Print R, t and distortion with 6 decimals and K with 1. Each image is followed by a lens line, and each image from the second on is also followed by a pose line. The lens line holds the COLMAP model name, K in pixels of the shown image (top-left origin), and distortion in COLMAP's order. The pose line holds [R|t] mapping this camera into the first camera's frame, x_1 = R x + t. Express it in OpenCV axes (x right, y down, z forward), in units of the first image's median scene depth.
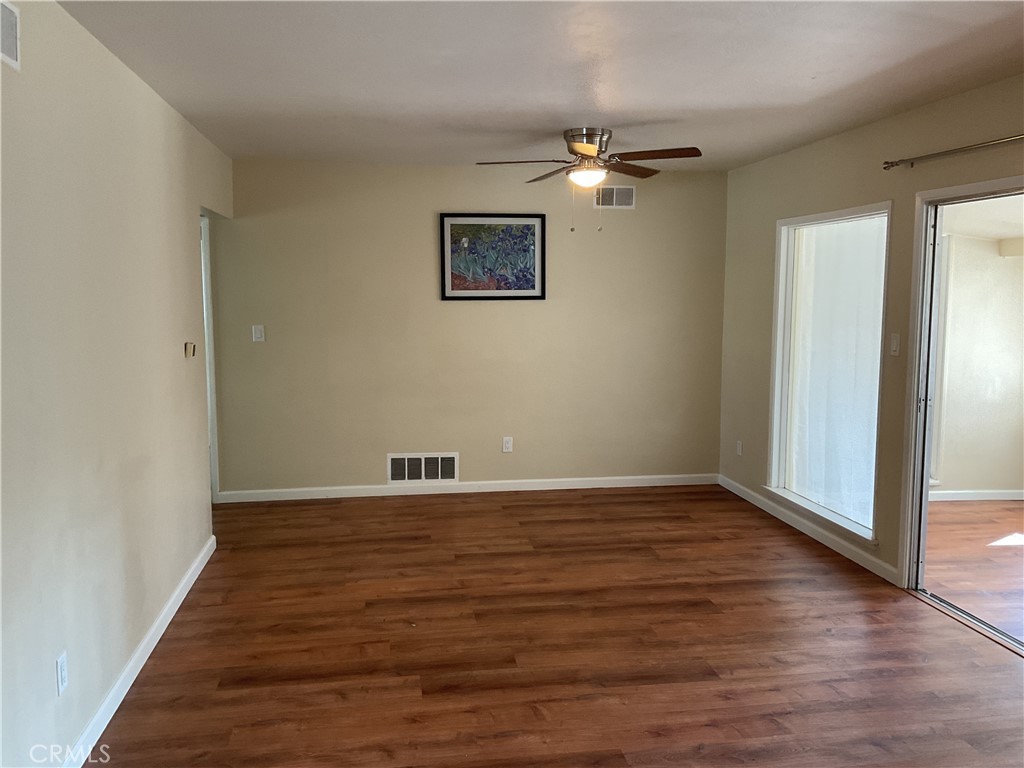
lens RADIAL K [[845.8, 0, 510.9], [0, 845.8, 383.8], [0, 0, 1]] dist [0.029697, -0.043411]
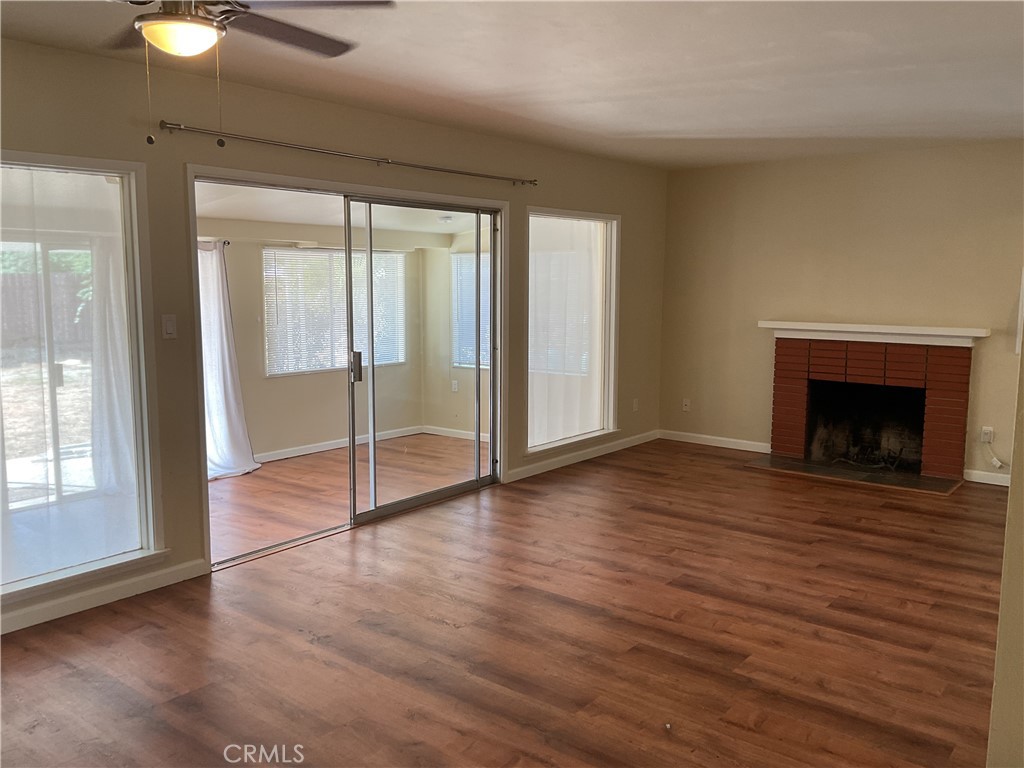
lens RADIAL K [[845.8, 0, 510.8], [0, 845.8, 381.6], [0, 0, 1]] dist [0.029697, -0.043411]
pose [[-0.669690, -0.106469, 0.734969, -0.632983], [0.076085, 0.974626, 0.210514, -0.205978], [-0.738733, 0.196899, -0.644597, 1.797789]]
